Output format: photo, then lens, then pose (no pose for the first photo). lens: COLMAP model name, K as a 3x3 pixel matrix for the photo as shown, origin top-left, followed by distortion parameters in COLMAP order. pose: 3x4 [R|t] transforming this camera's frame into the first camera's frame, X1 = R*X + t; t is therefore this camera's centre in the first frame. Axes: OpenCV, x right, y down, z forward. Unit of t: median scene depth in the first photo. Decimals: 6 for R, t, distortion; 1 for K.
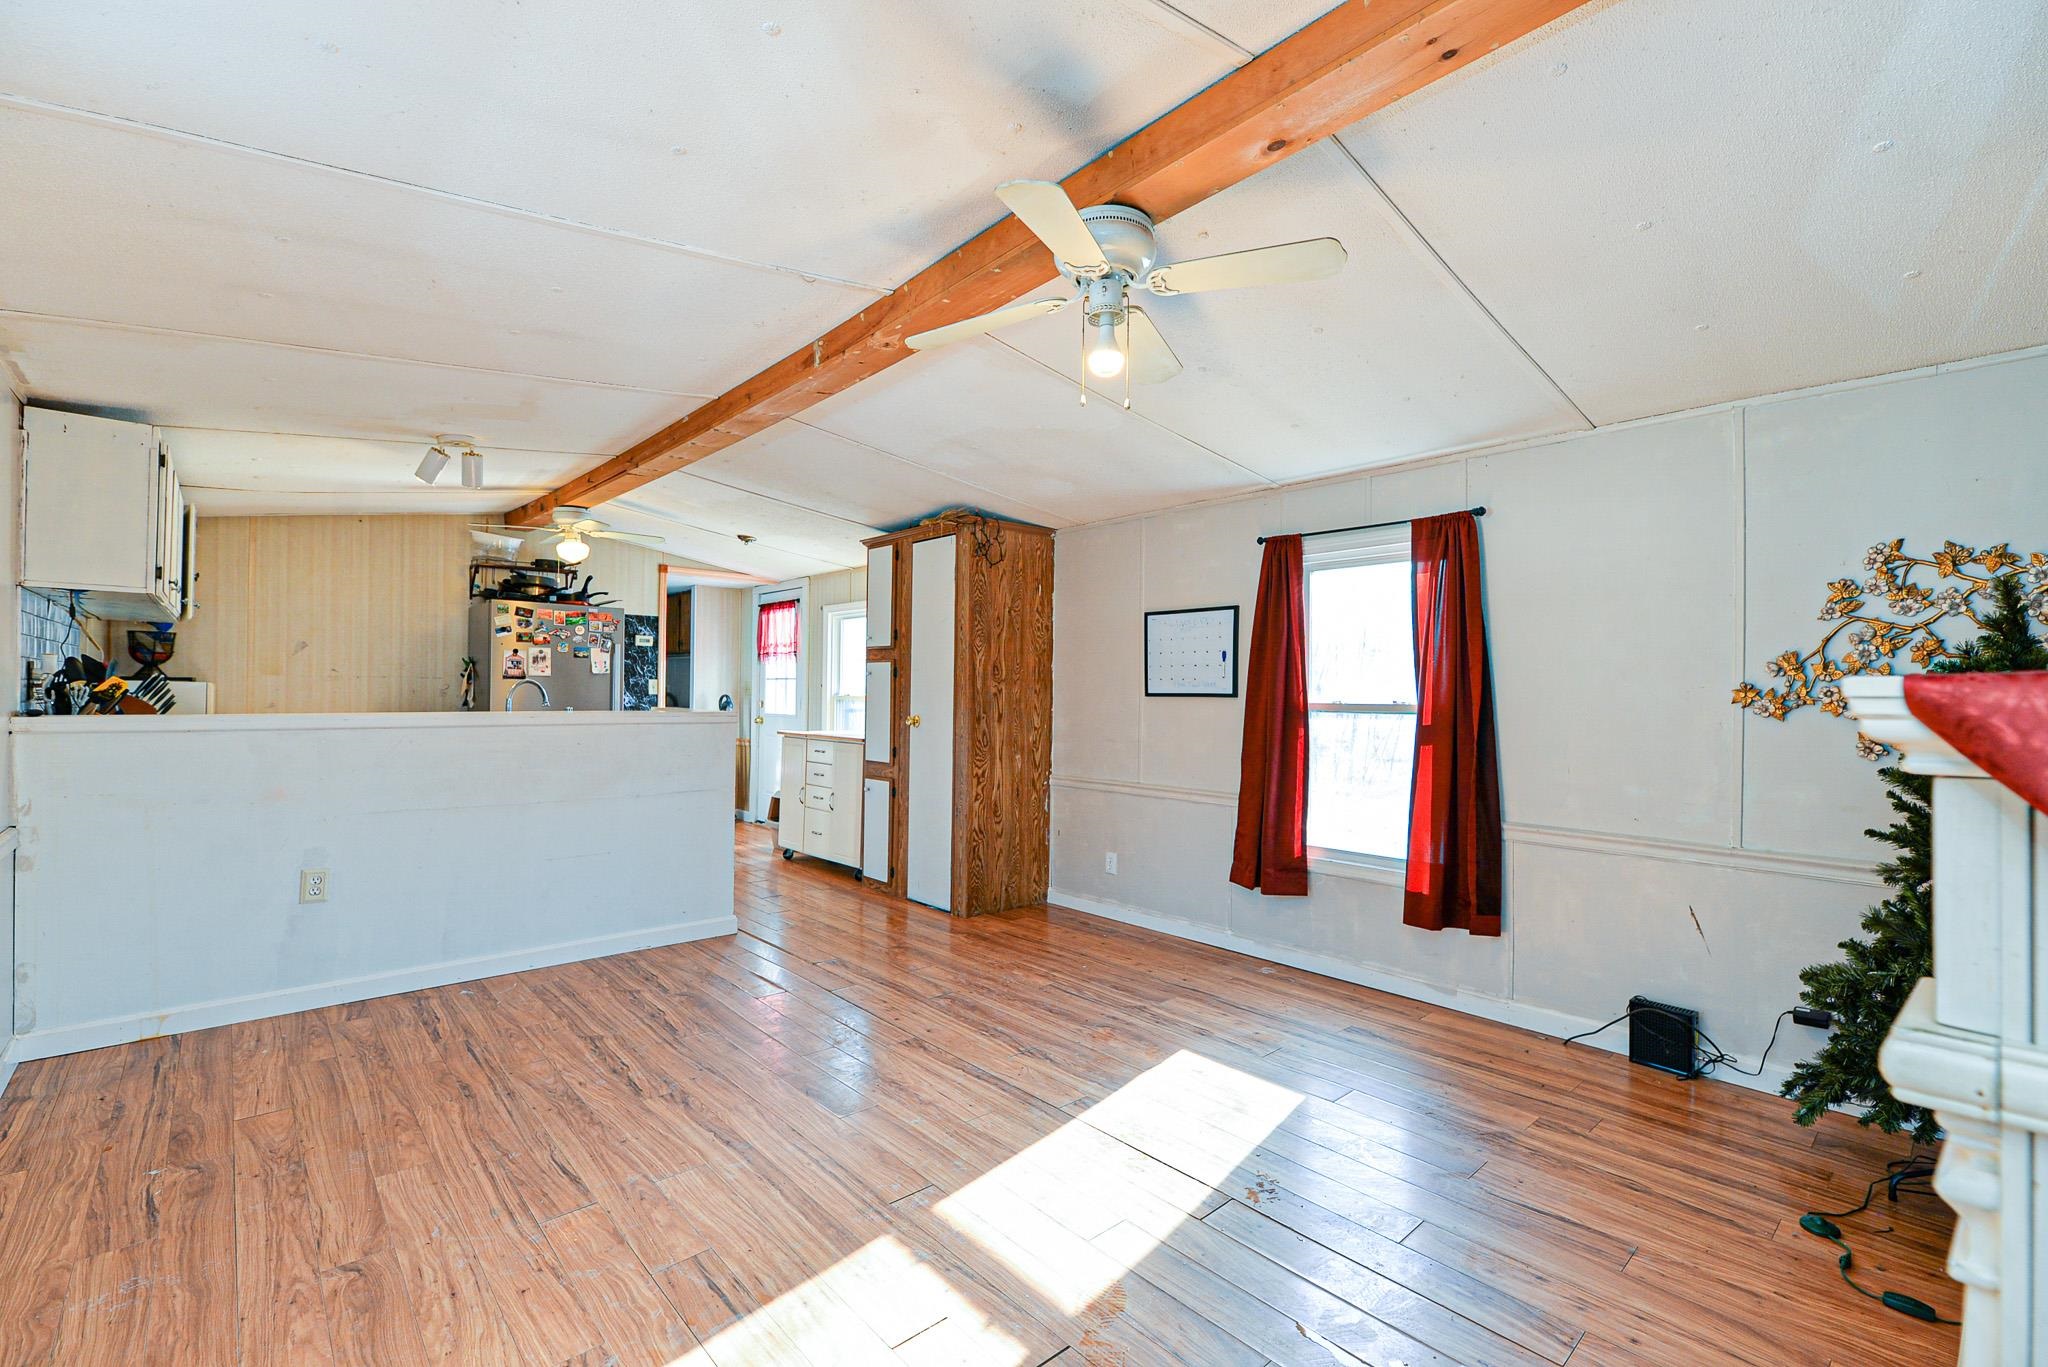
lens RADIAL K [[885.7, 0, 1021.1], [0, 885.7, 690.0], [0, 0, 1]] dist [0.002354, -0.003752]
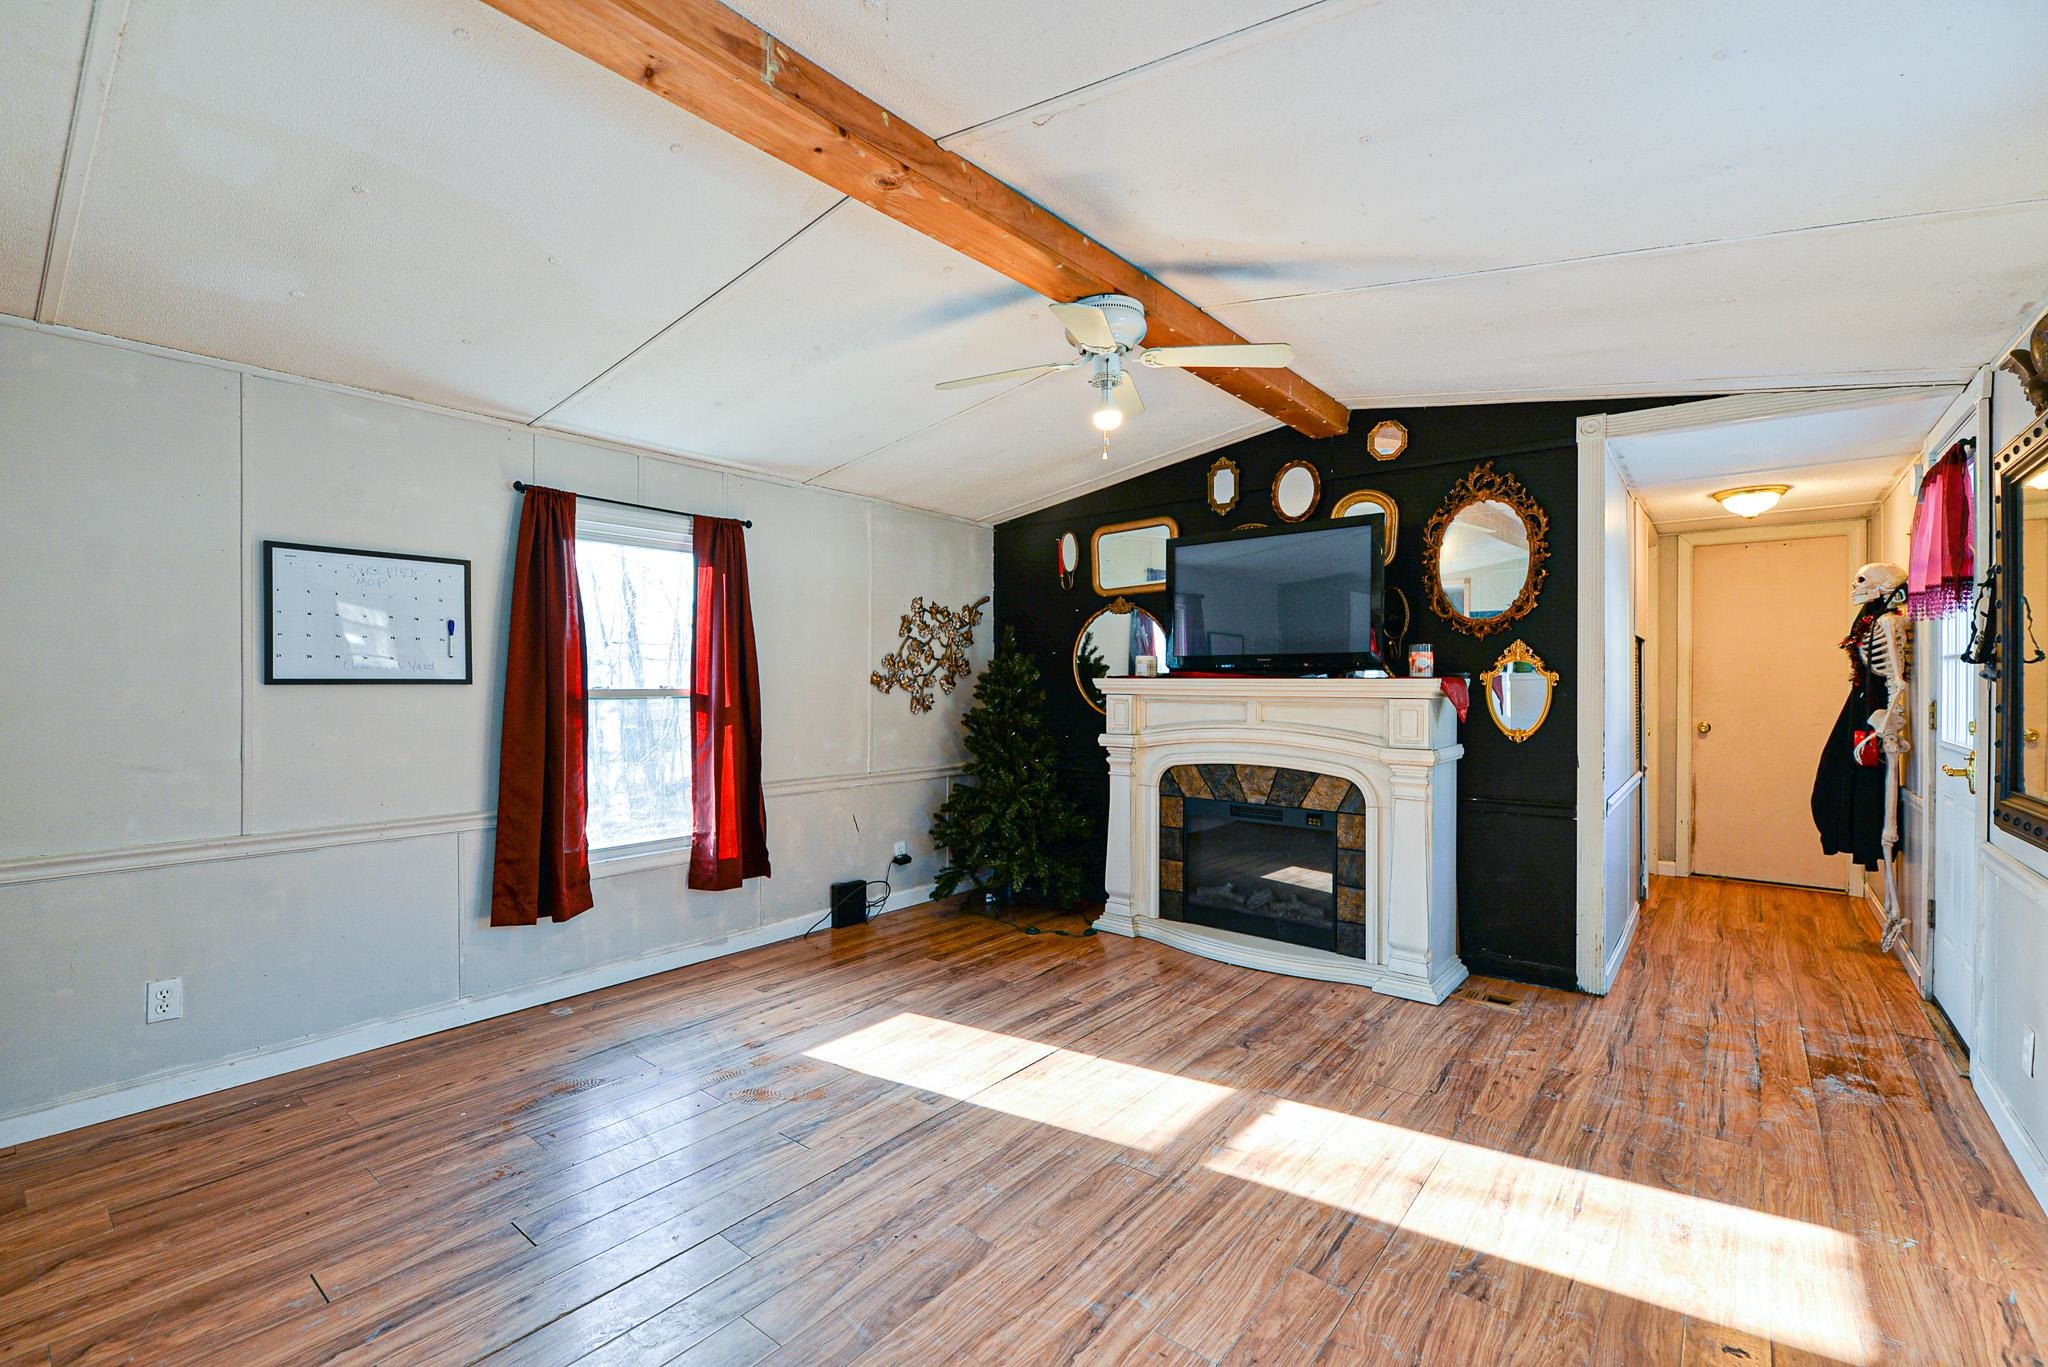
lens RADIAL K [[885.7, 0, 1017.2], [0, 885.7, 690.6], [0, 0, 1]] dist [0.002354, -0.003752]
pose [[-0.157012, -0.019881, 0.987397, -0.774126], [-0.007606, 0.999792, 0.018922, -0.005376], [-0.987567, -0.004539, -0.157130, 0.905891]]
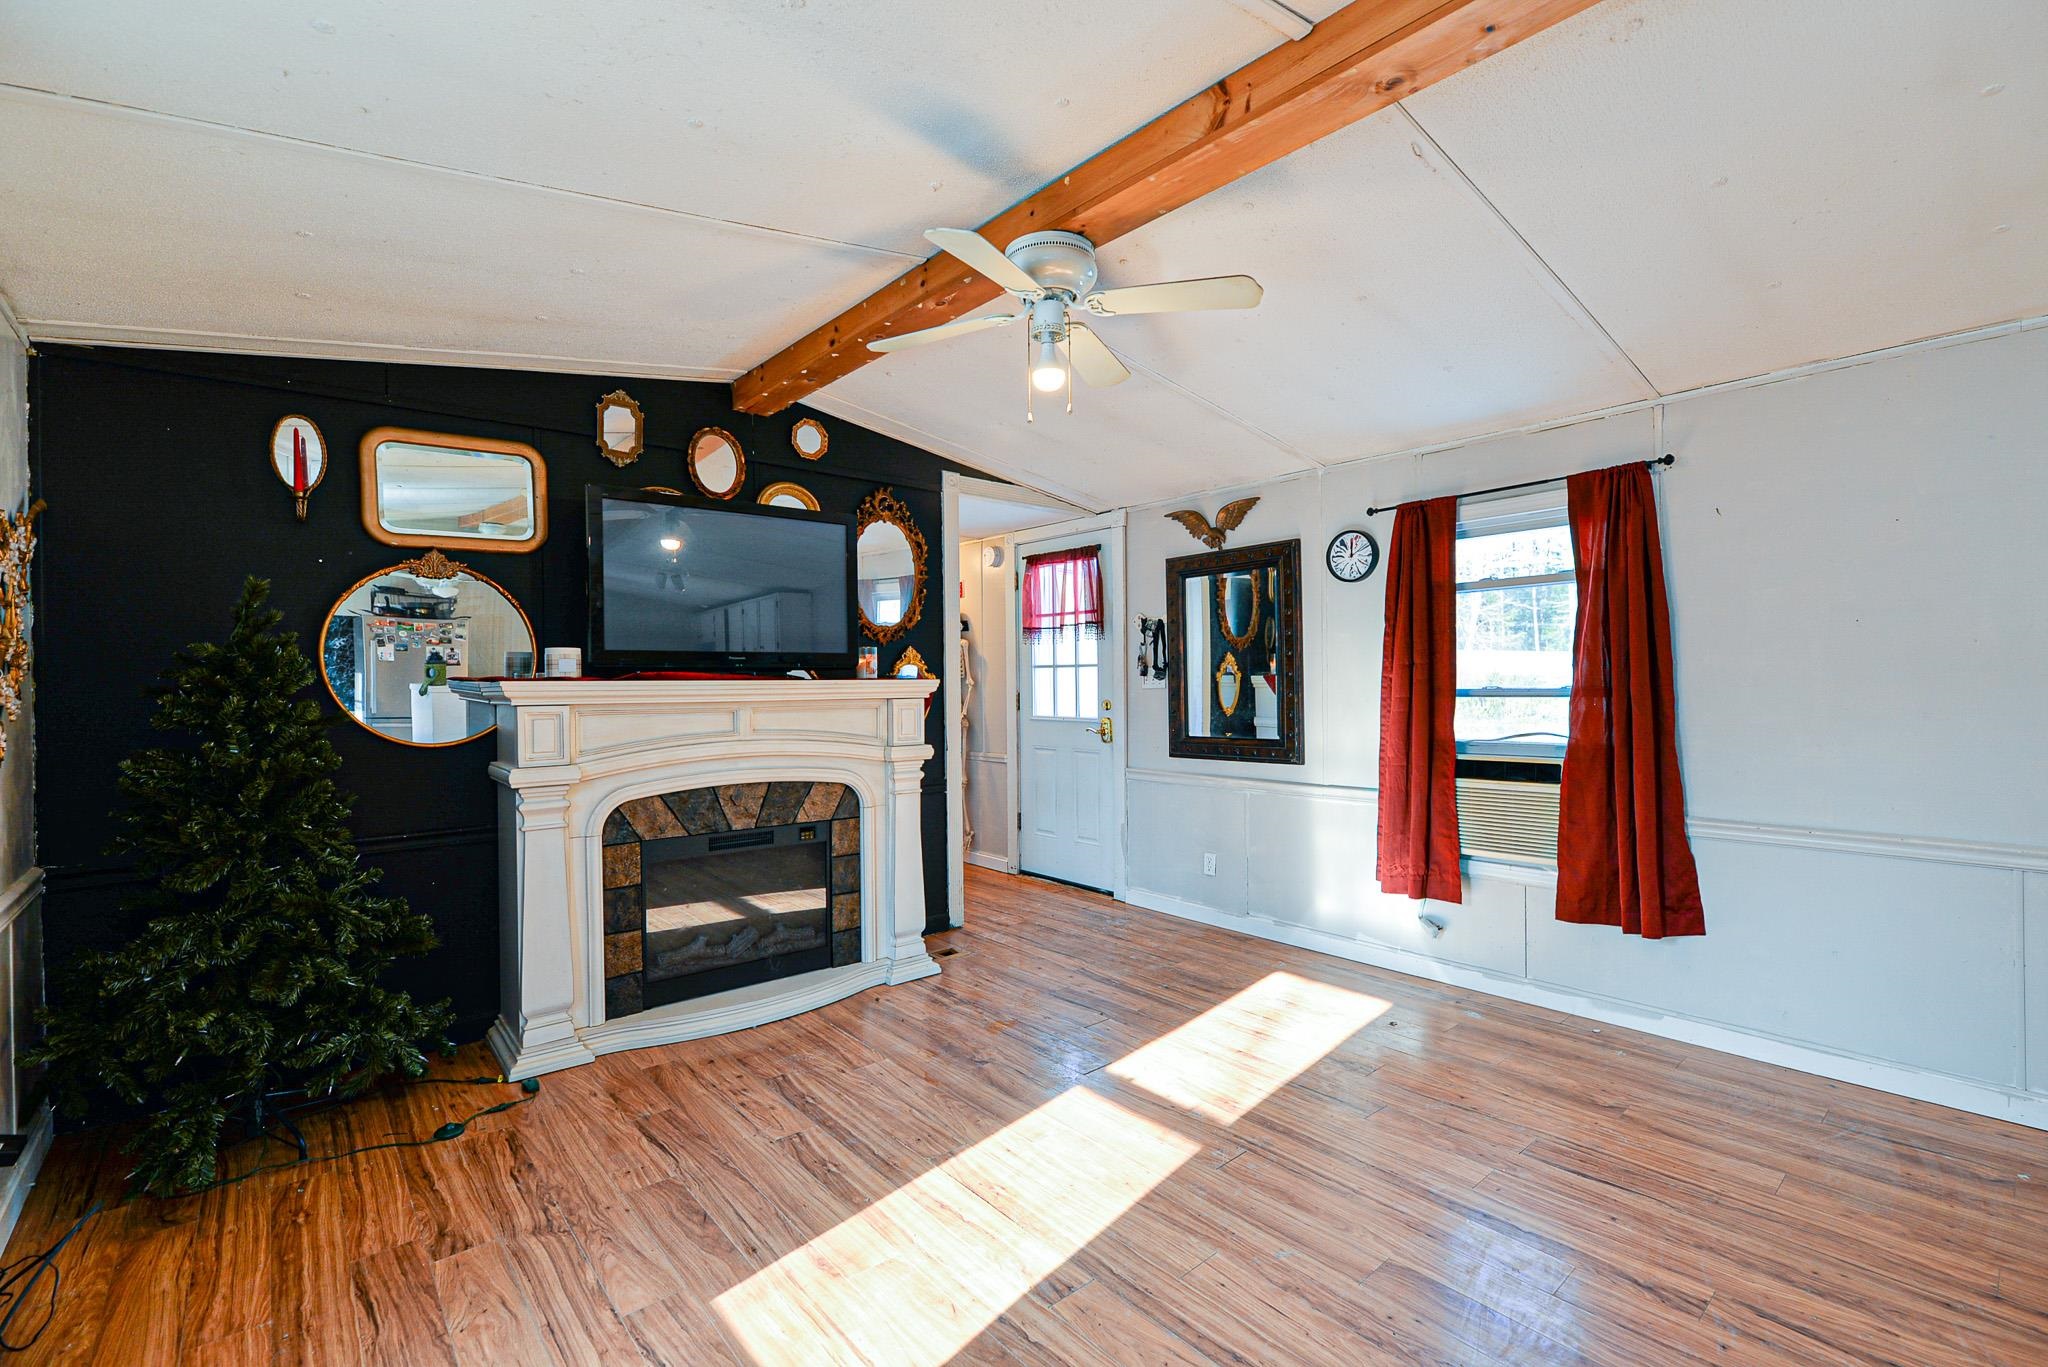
lens RADIAL K [[885.7, 0, 1019.4], [0, 885.7, 691.2], [0, 0, 1]] dist [0.002354, -0.003752]
pose [[-0.999602, -0.000995, 0.028198, 0.068974], [-0.000816, 0.999979, 0.006367, 0.004892], [-0.028204, 0.006342, -0.999582, 1.429289]]
